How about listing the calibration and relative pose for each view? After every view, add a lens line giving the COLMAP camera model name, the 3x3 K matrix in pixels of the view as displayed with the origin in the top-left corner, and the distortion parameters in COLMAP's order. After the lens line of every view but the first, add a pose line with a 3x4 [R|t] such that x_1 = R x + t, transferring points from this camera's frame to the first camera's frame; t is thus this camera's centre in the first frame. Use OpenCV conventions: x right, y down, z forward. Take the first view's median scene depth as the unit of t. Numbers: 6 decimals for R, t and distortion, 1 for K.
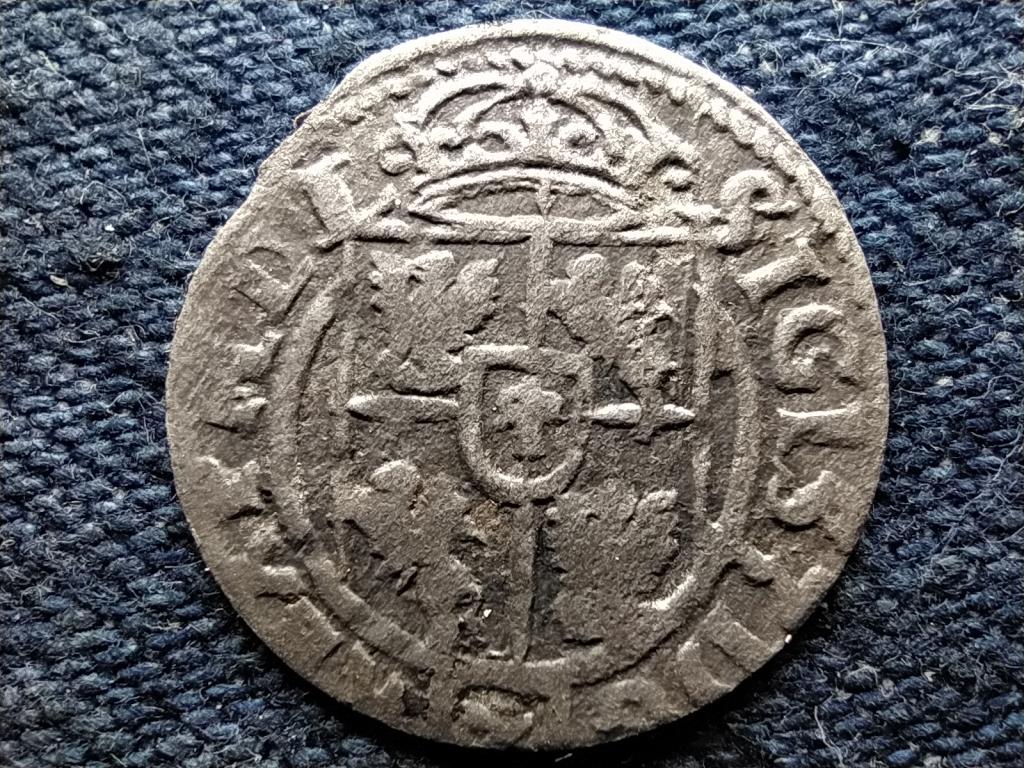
lens RADIAL K [[416.4, 0, 517.8], [0, 416.4, 386.9], [0, 0, 1]] dist [0.017231, -0.005772]
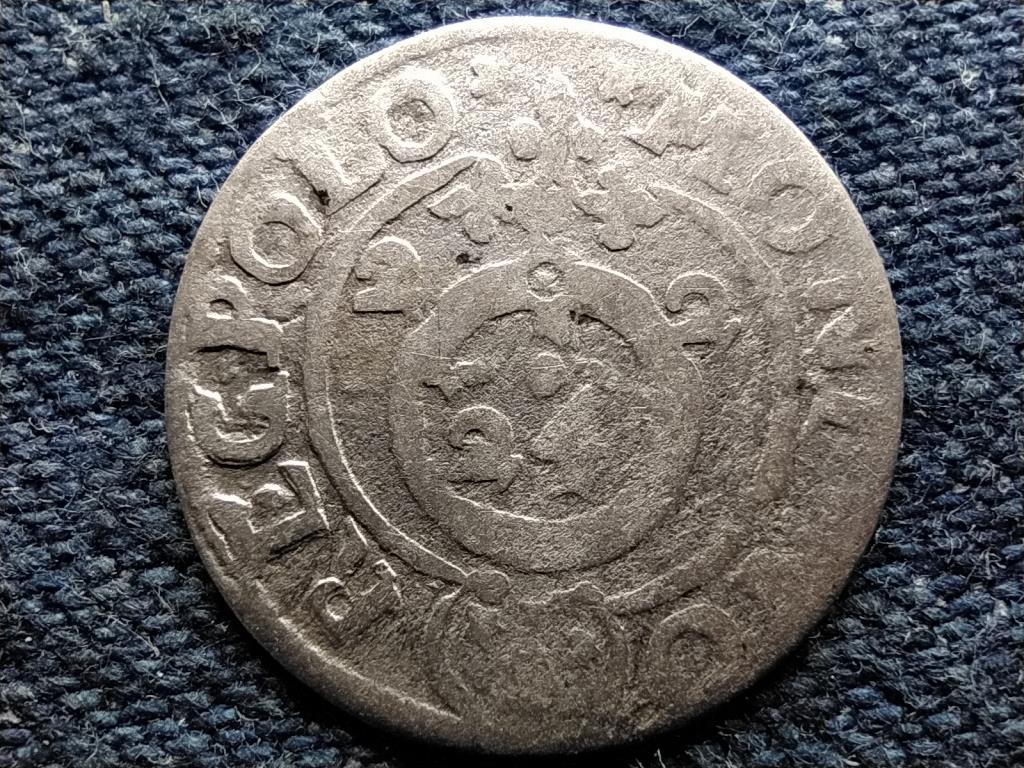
lens RADIAL K [[416.4, 0, 513.7], [0, 416.4, 391.5], [0, 0, 1]] dist [0.017231, -0.005772]
pose [[0.998285, 0.057931, 0.008423, -0.315767], [-0.057982, 0.998300, 0.006004, 0.526506], [-0.008061, -0.006482, 0.999946, -0.010768]]
